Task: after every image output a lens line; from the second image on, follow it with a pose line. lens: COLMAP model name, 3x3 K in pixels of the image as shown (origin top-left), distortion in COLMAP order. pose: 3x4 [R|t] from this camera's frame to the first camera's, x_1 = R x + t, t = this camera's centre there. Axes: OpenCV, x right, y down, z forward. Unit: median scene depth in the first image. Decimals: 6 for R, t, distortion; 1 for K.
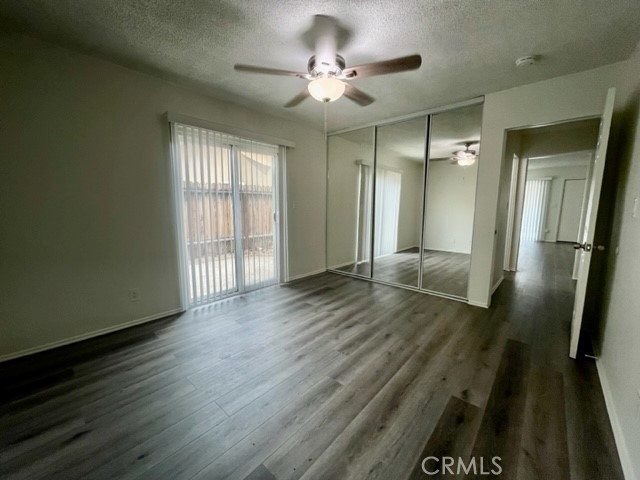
lens RADIAL K [[258.3, 0, 320.8], [0, 258.3, 238.5], [0, 0, 1]] dist [-0.004212, 0.000338]
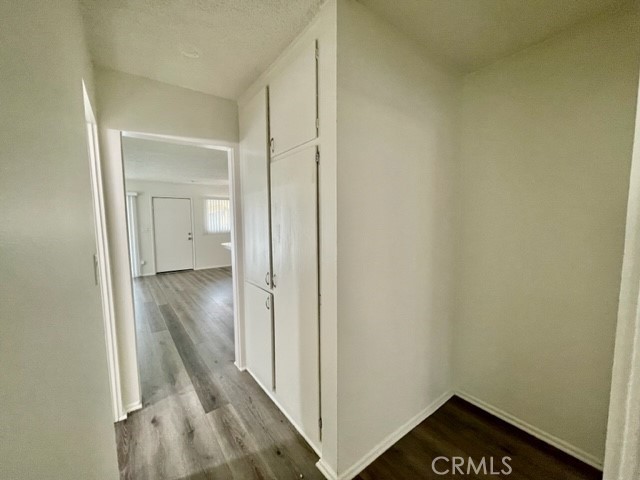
lens RADIAL K [[258.3, 0, 321.0], [0, 258.3, 240.8], [0, 0, 1]] dist [-0.004212, 0.000338]
pose [[0.186044, -0.090846, 0.978333, 0.238163], [0.144097, 0.987473, 0.064292, -0.066633], [-0.971917, 0.129014, 0.196804, 0.334491]]
